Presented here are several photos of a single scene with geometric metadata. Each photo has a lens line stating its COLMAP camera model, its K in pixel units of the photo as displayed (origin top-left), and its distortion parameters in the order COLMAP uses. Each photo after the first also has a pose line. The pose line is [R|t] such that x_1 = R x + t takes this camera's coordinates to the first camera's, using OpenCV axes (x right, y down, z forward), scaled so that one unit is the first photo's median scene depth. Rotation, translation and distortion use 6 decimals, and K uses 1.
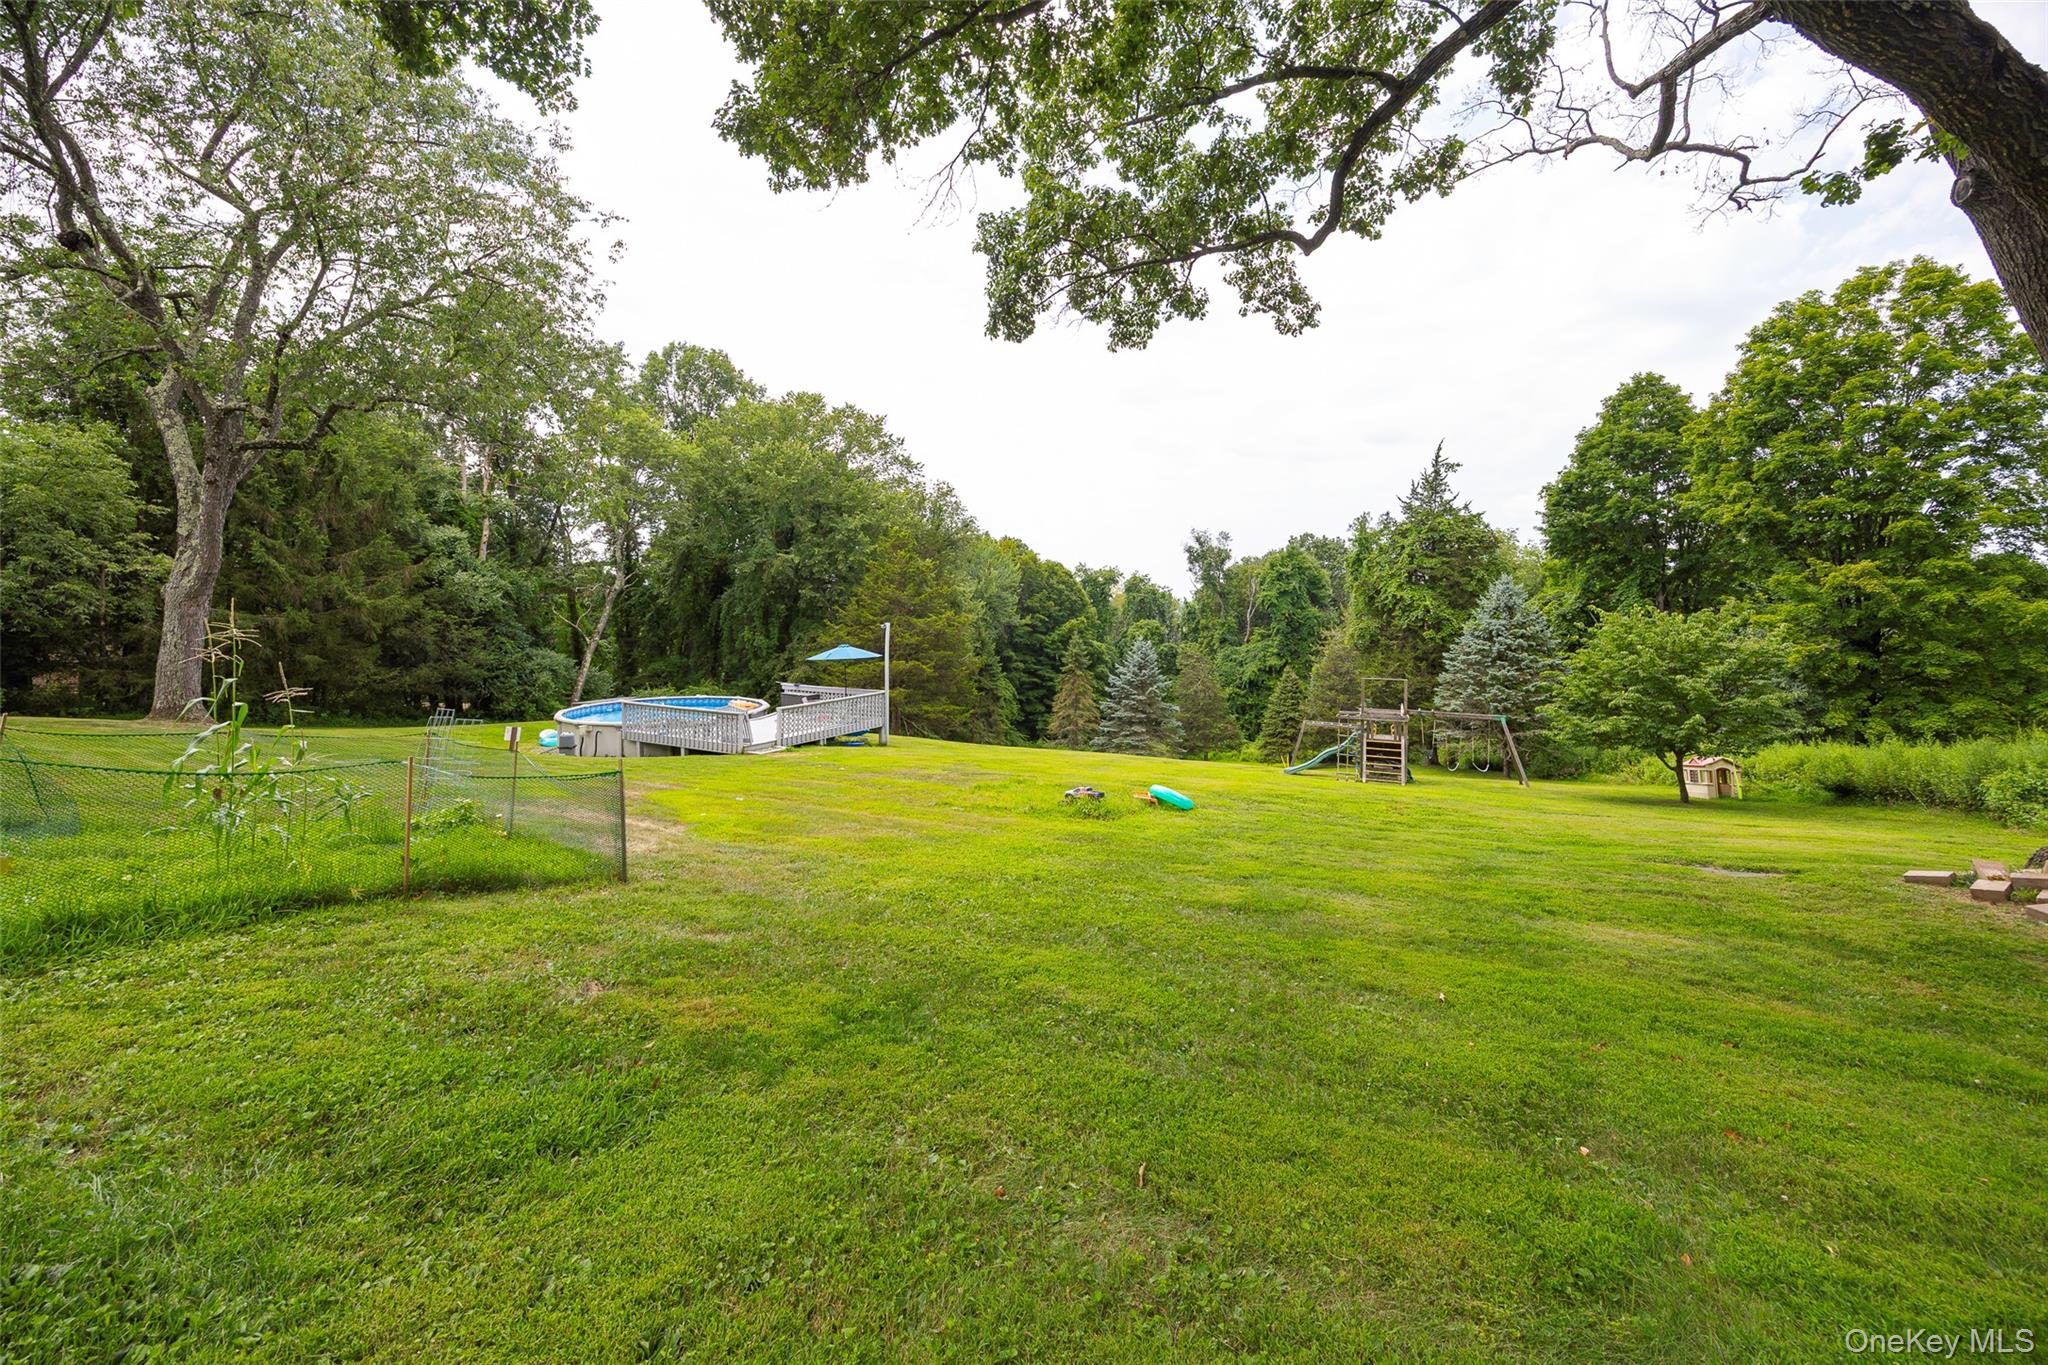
lens RADIAL K [[786.2, 0, 1013.3], [0, 786.2, 655.2], [0, 0, 1]] dist [0.000218, -0.000033]
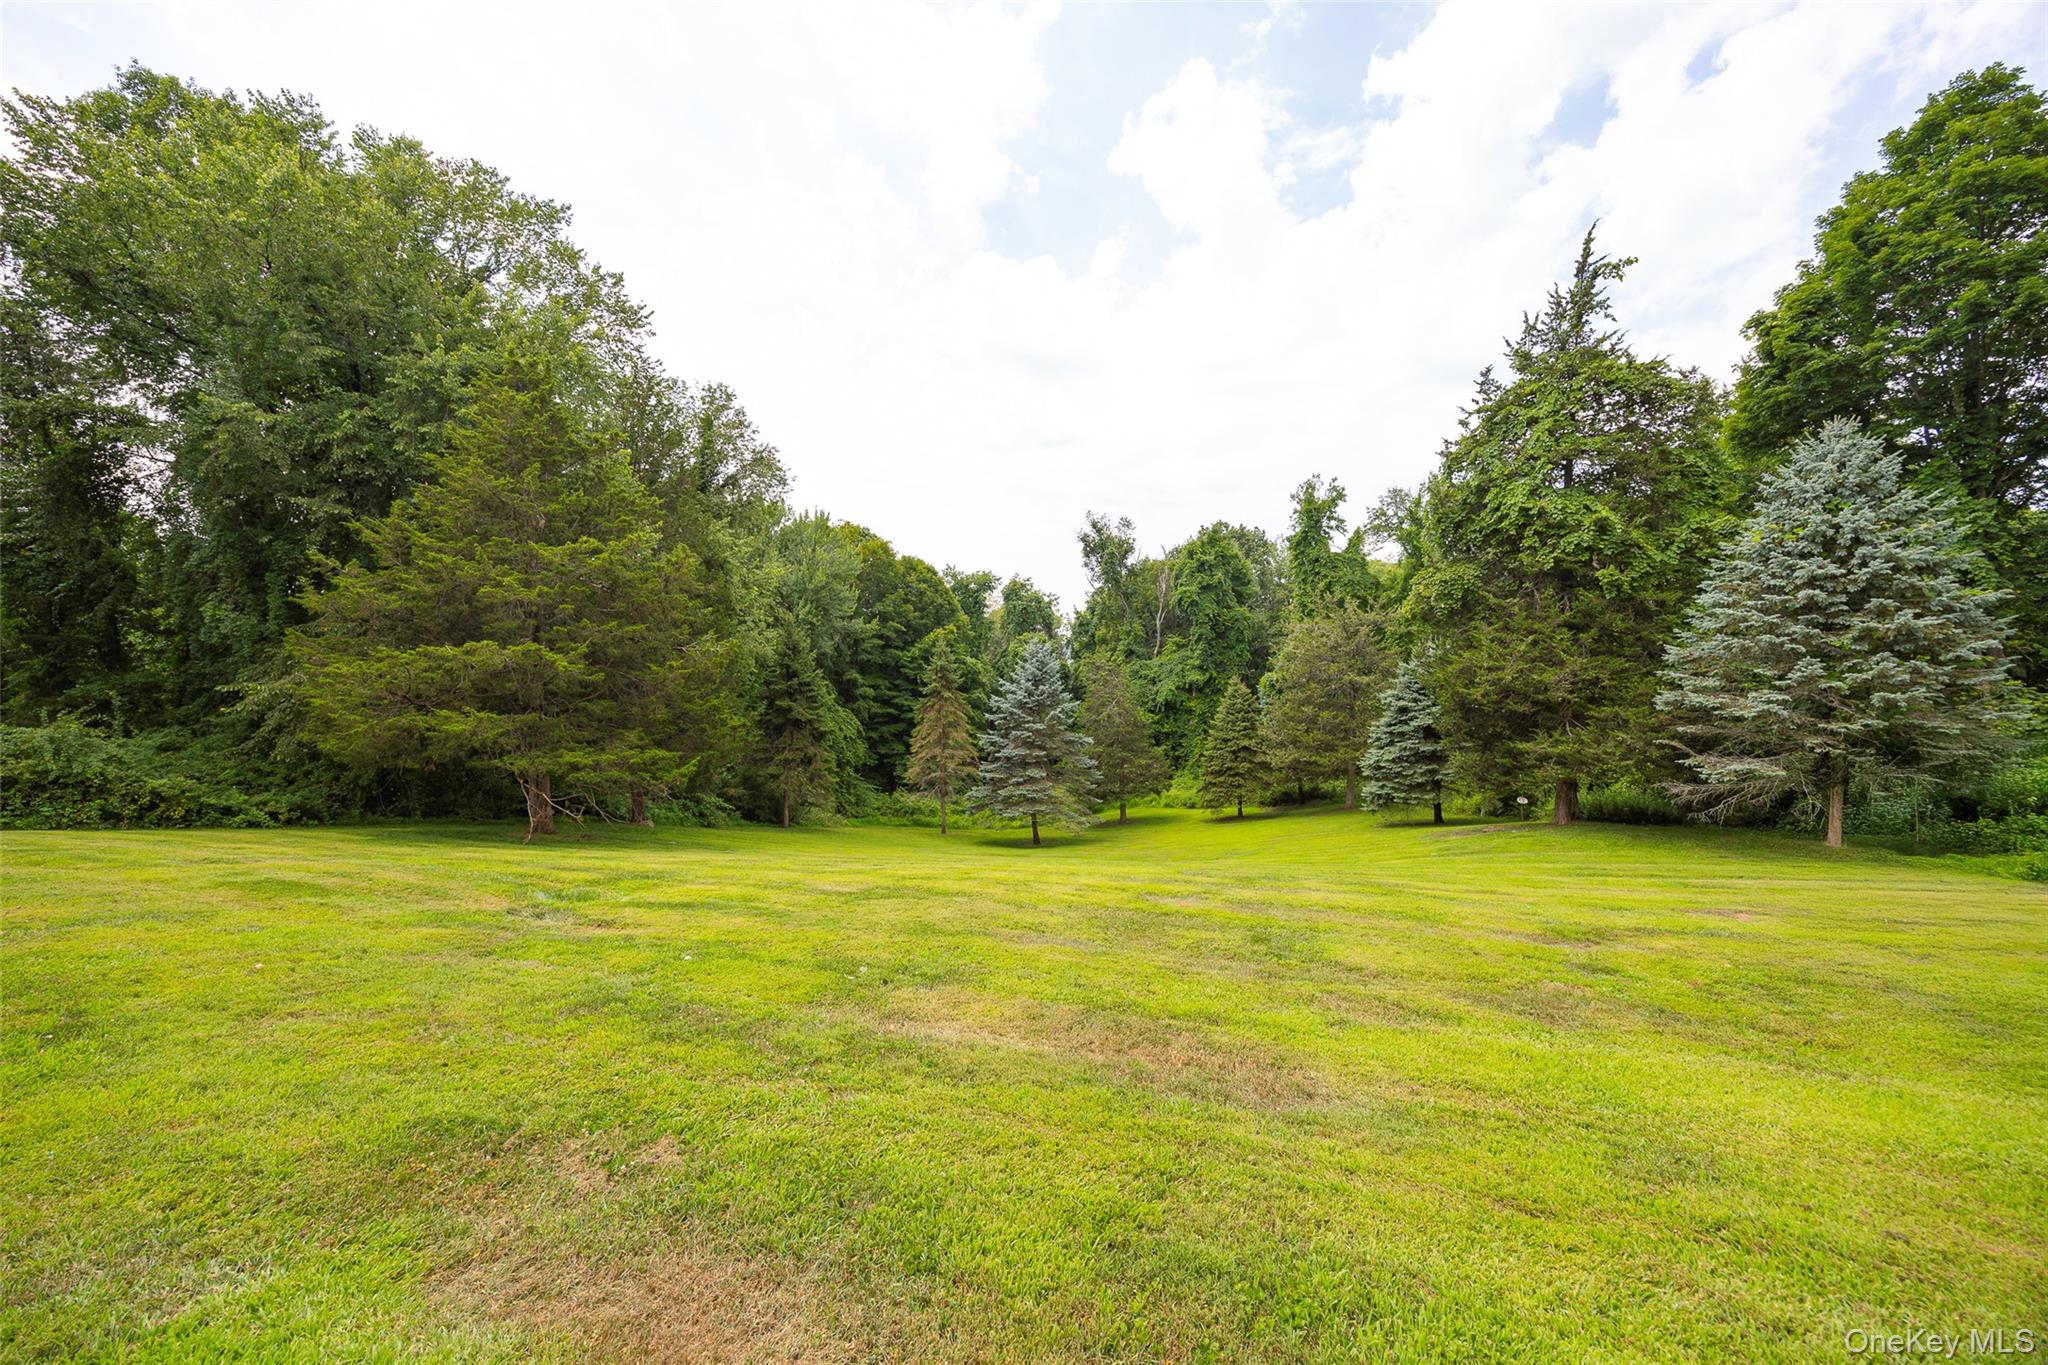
lens RADIAL K [[786.2, 0, 1013.3], [0, 786.2, 655.2], [0, 0, 1]] dist [0.000218, -0.000033]
pose [[0.986661, -0.021859, 0.161313, 0.024583], [0.029728, 0.998474, -0.046530, 0.017652], [-0.160050, 0.050705, 0.985806, 0.247658]]
